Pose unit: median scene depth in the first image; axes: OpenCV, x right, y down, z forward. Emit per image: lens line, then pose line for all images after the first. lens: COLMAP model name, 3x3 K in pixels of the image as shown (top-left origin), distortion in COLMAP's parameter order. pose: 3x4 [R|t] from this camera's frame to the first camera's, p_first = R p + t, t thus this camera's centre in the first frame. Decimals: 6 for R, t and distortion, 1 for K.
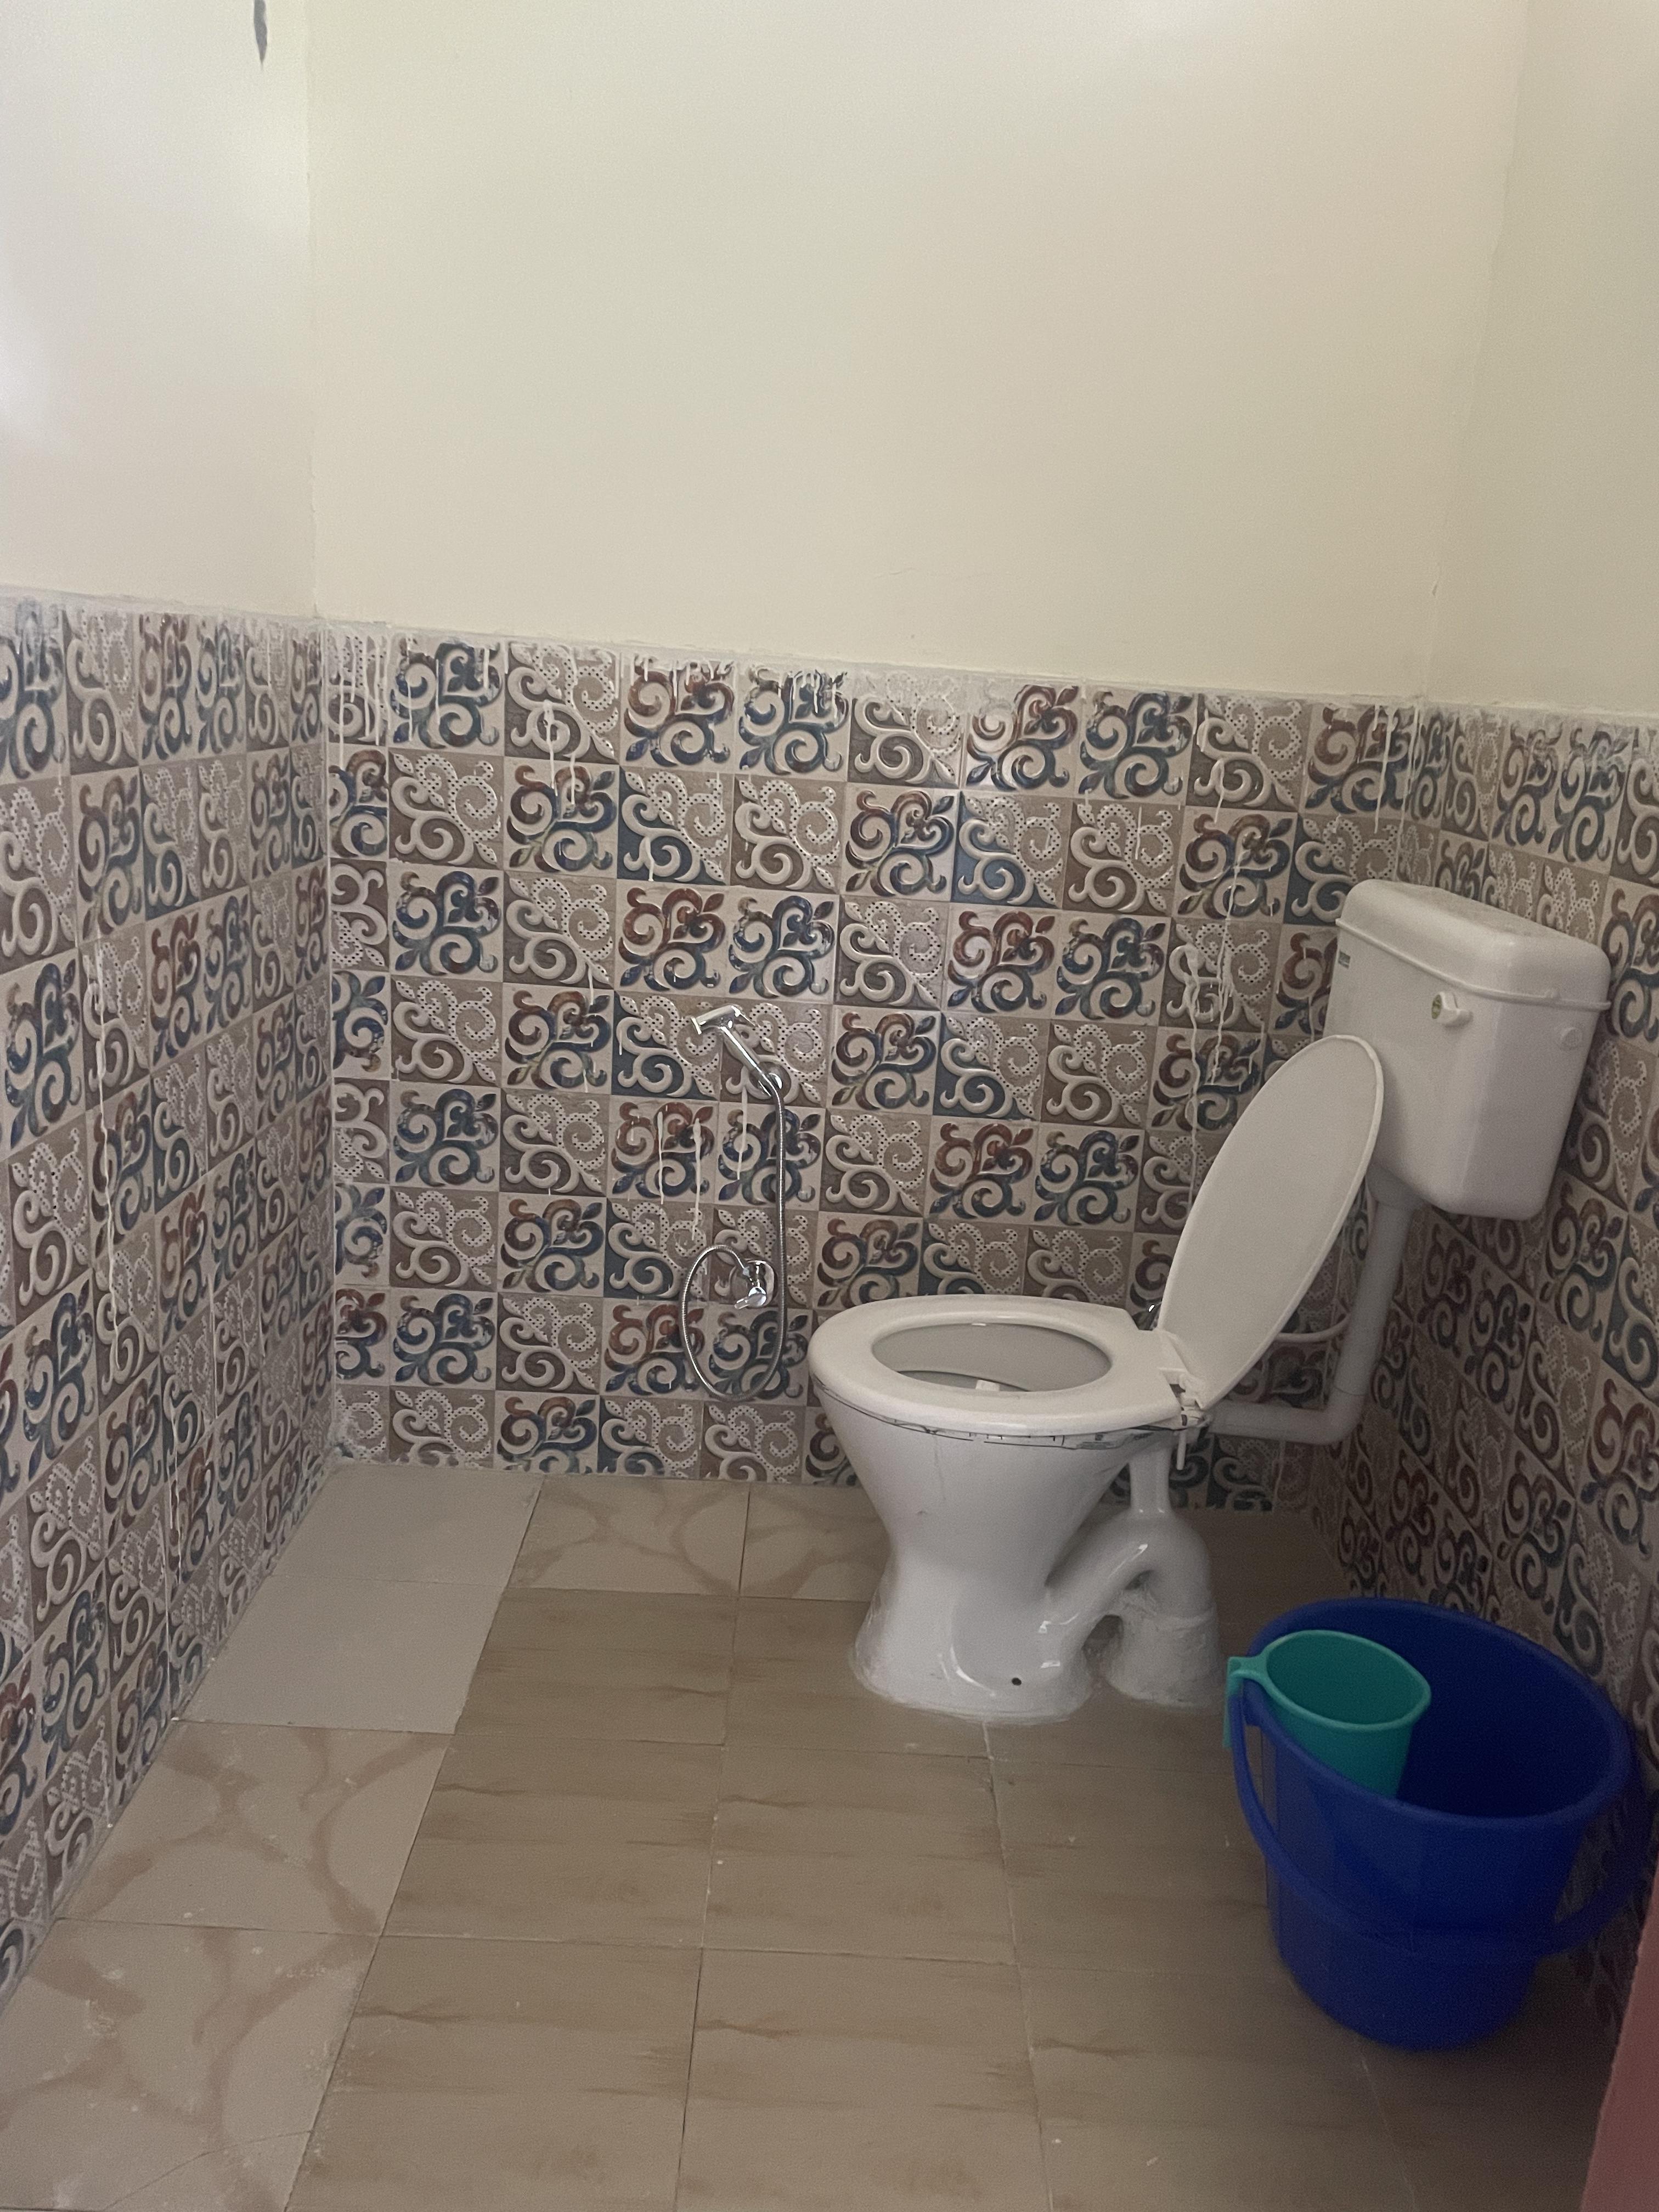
lens RADIAL K [[1663.2, 0, 849.8], [0, 1663.2, 1086.5], [0, 0, 1]] dist [0.070082, -0.077275]
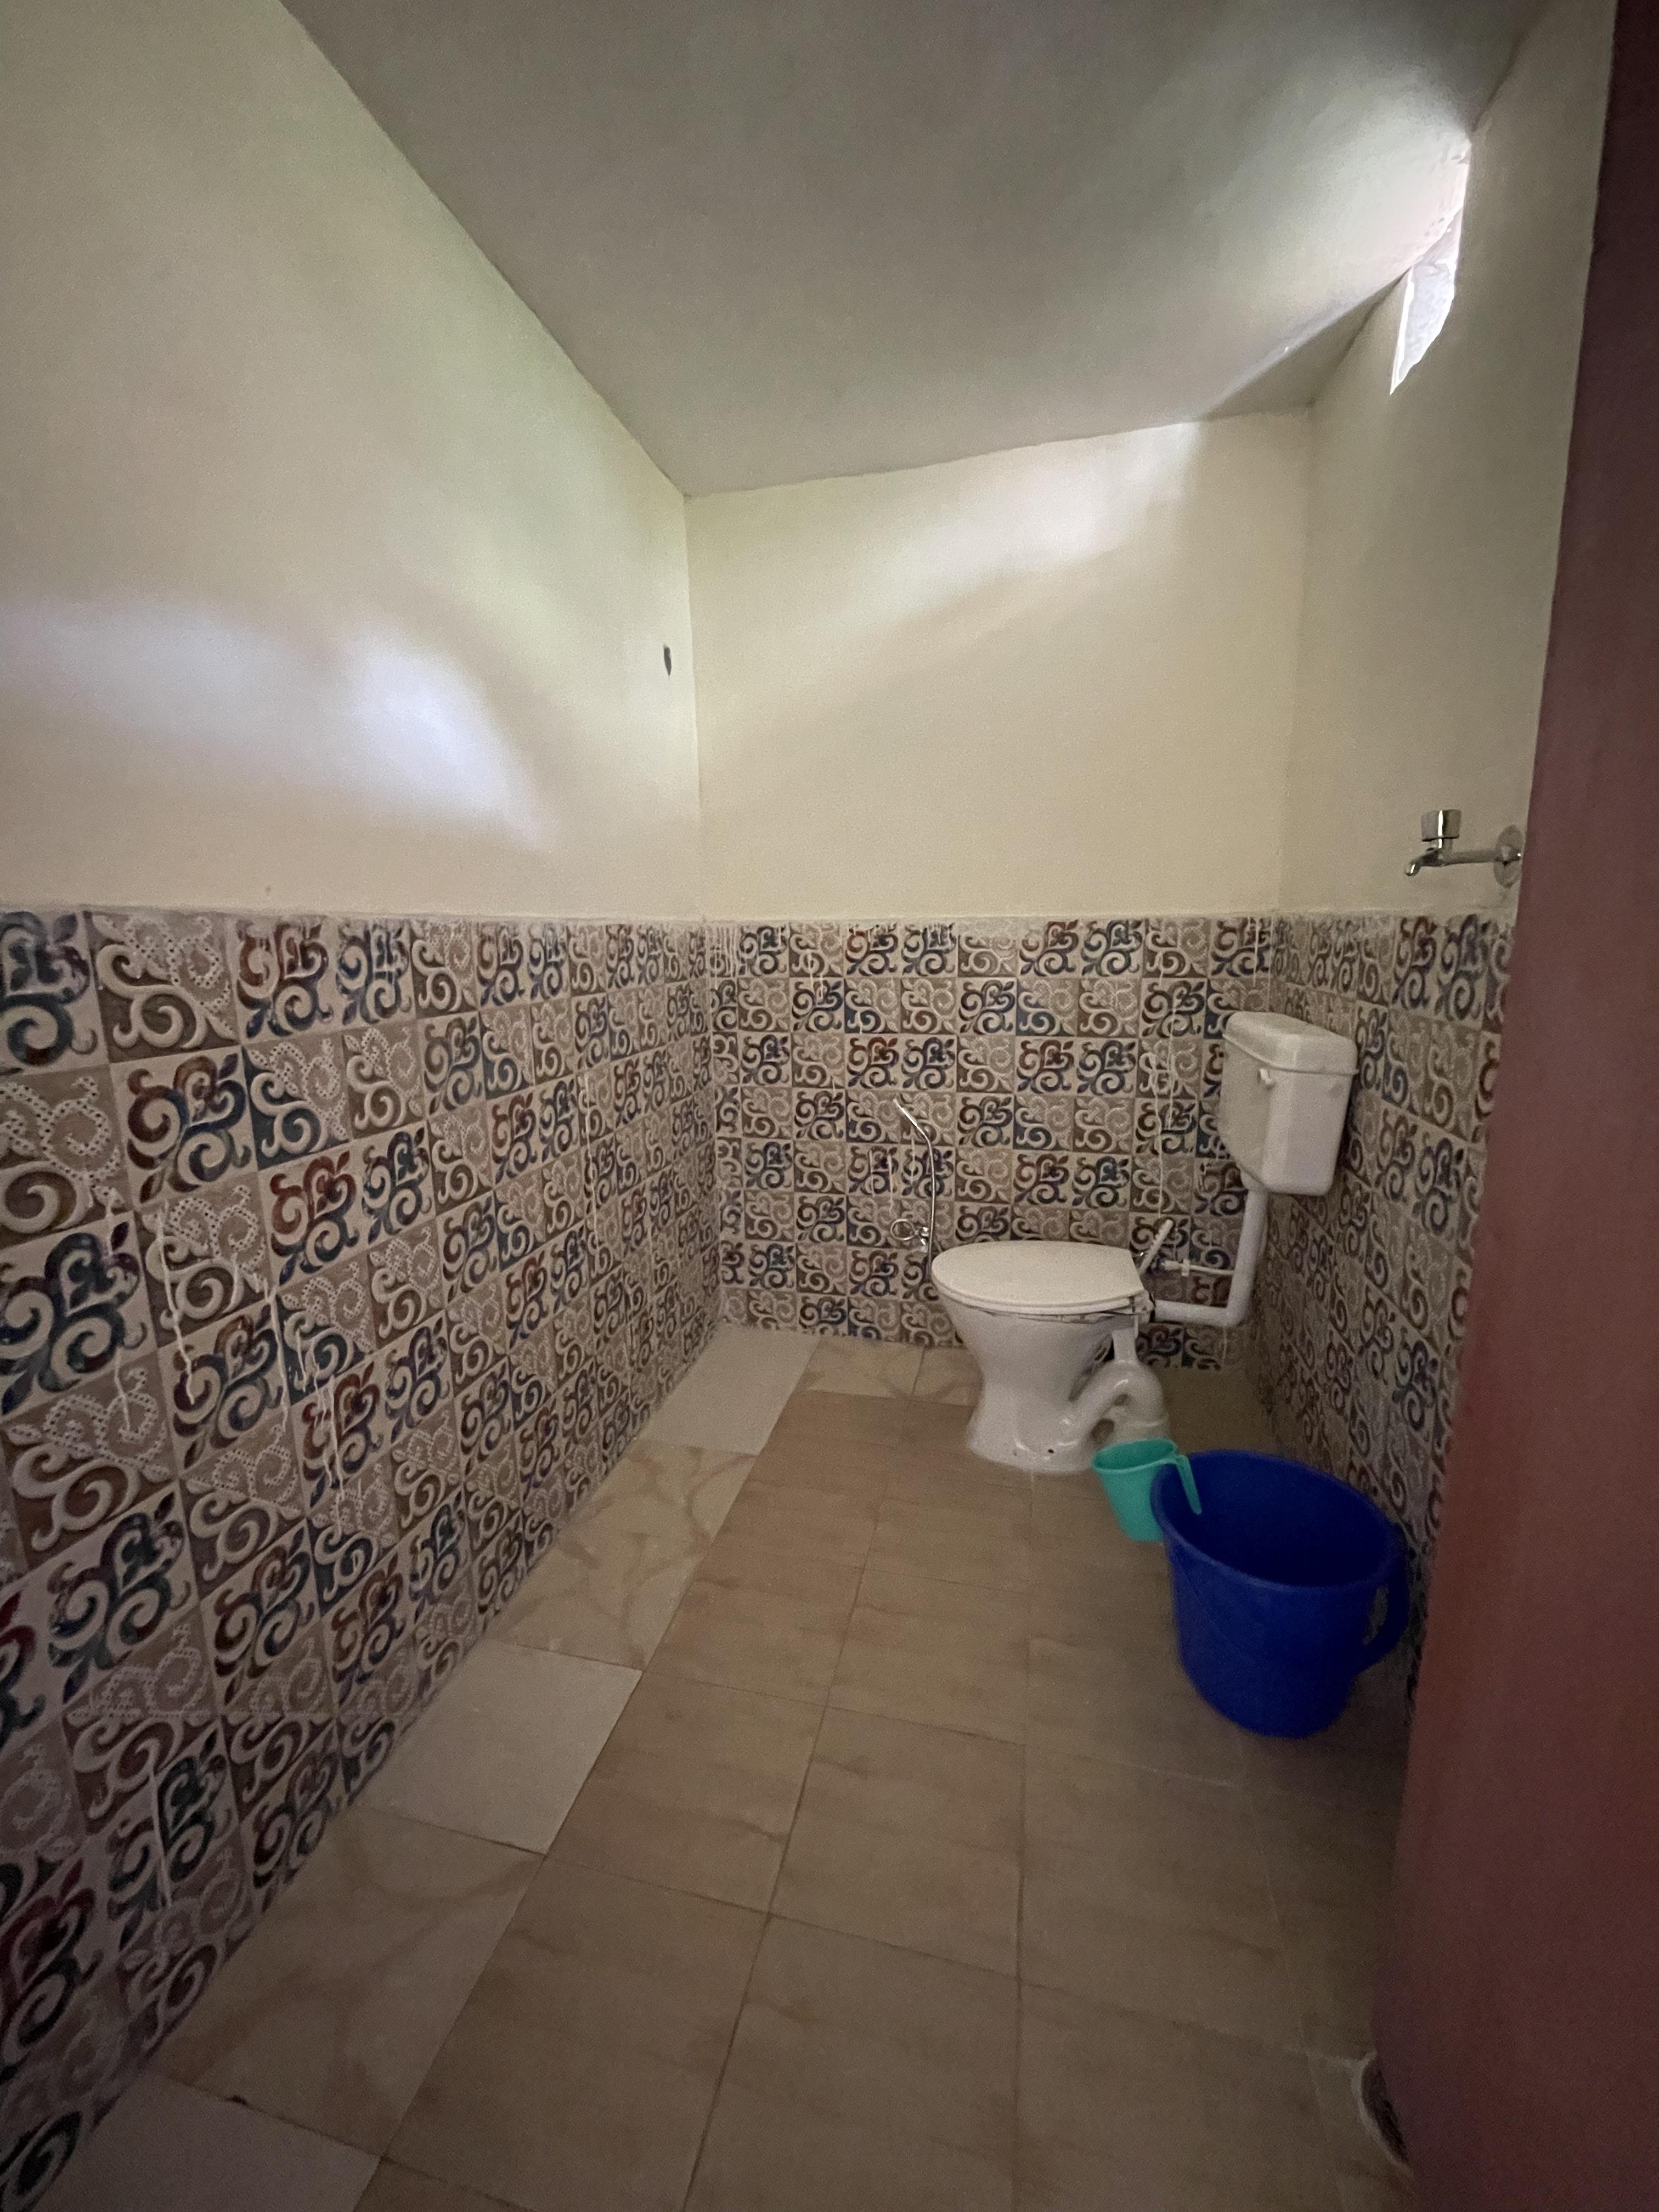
lens RADIAL K [[895.0, 0, 826.8], [0, 895.0, 1094.3], [0, 0, 1]] dist [-0.001661, 0.000112]
pose [[0.965559, -0.035819, -0.257708, 0.123654], [0.018225, 0.997357, -0.070339, 0.025346], [0.259546, 0.063220, 0.963659, -0.040508]]
